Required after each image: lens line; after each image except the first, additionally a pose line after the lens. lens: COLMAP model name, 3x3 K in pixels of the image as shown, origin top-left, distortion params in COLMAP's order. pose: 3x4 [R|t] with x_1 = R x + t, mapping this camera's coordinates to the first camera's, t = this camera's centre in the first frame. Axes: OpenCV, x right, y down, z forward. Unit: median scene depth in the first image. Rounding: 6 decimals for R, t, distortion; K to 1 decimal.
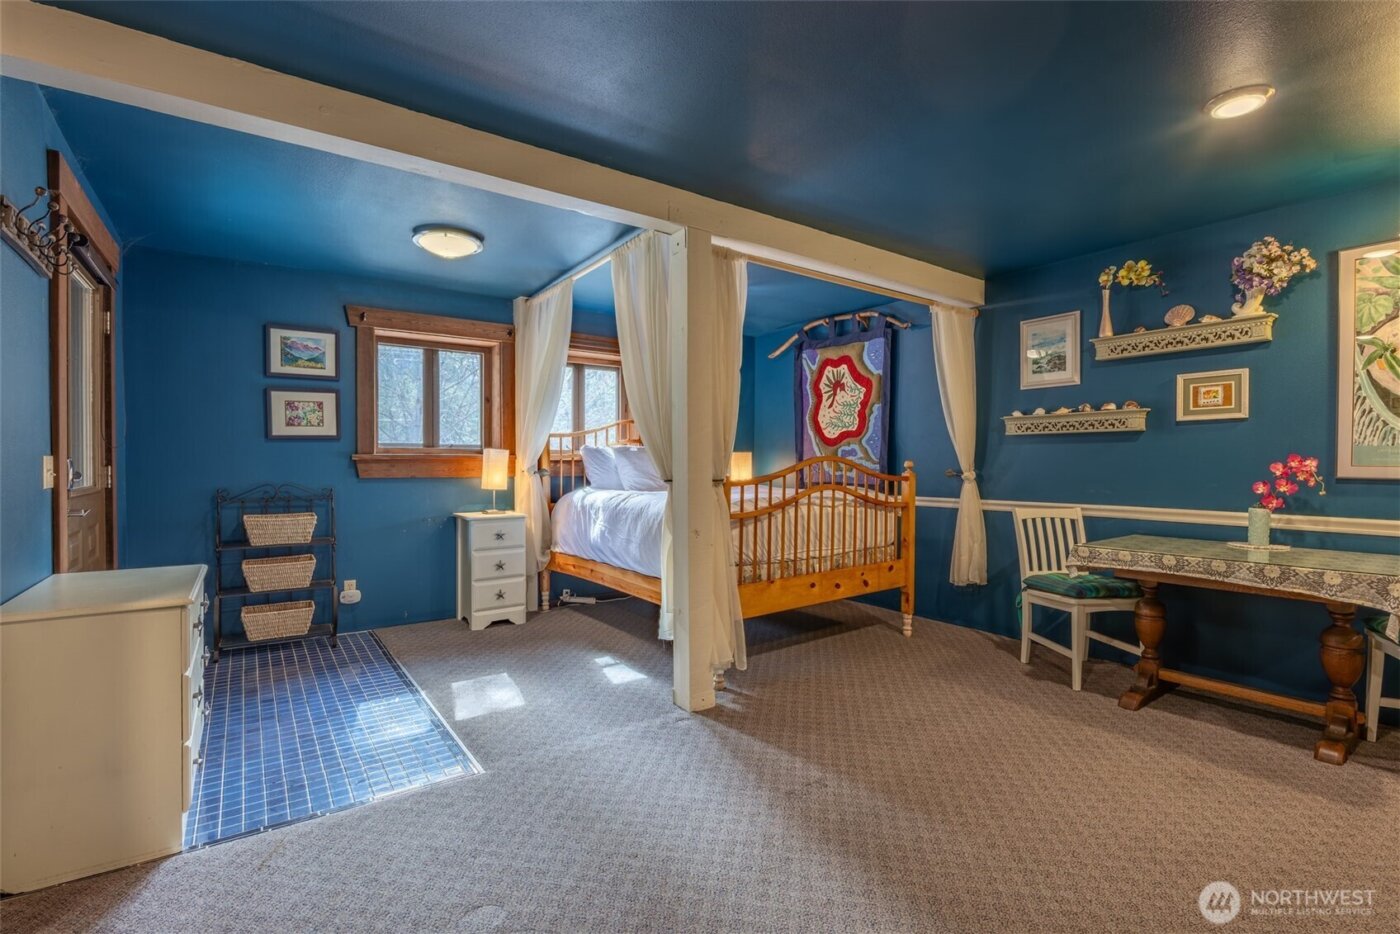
lens RADIAL K [[641.5, 0, 699.3], [0, 641.5, 469.6], [0, 0, 1]] dist [0.000292, -0.001539]
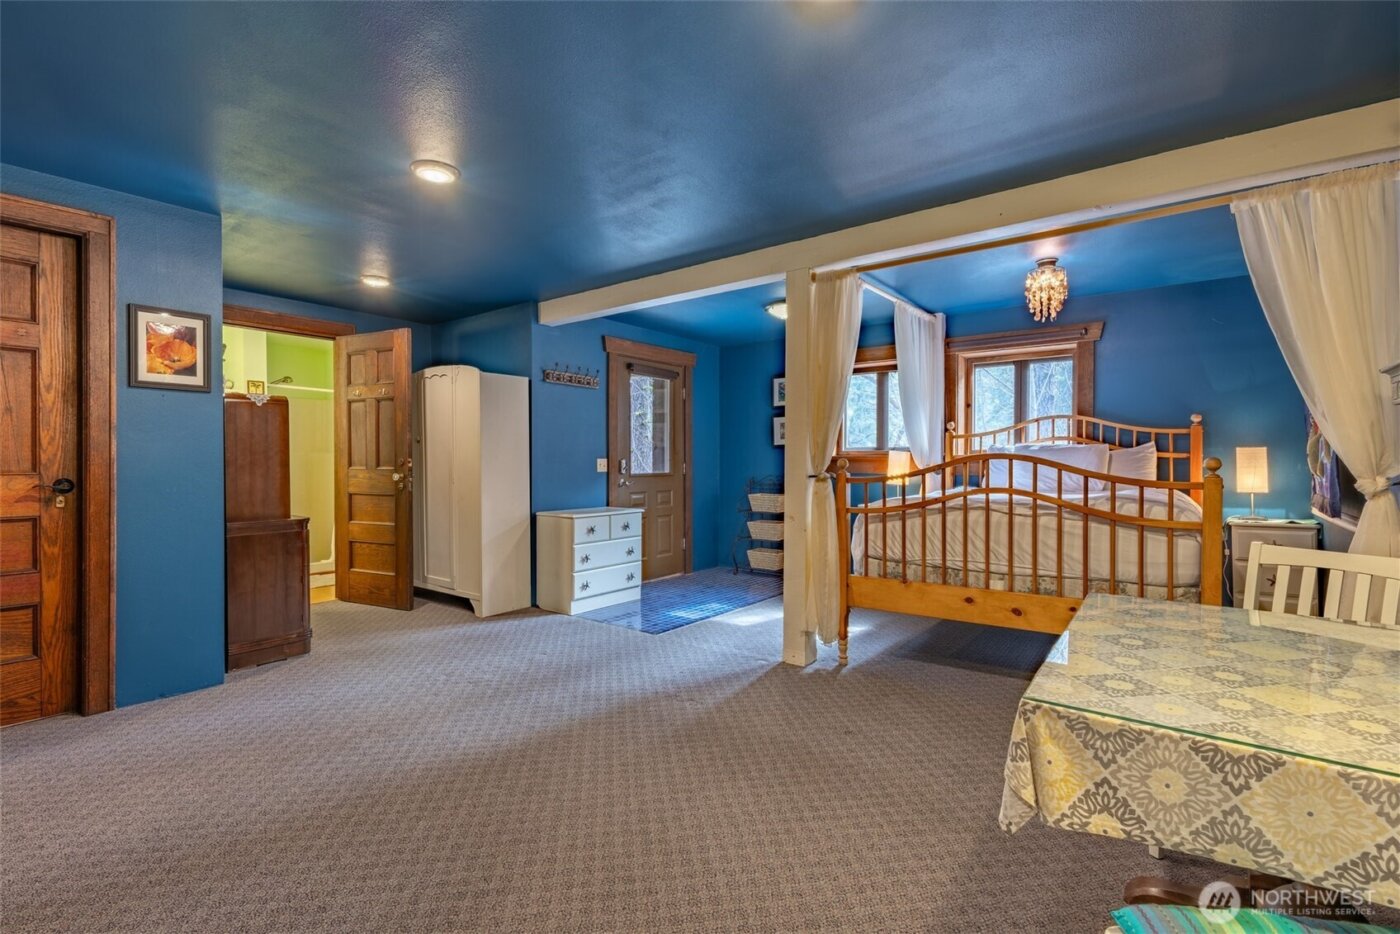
lens RADIAL K [[641.5, 0, 697.4], [0, 641.5, 466.0], [0, 0, 1]] dist [0.000292, -0.001539]
pose [[0.267117, 0.000639, -0.963664, 1.052929], [-0.001496, 0.999999, 0.000248, -0.003962], [0.963663, 0.001375, 0.267118, 0.460233]]
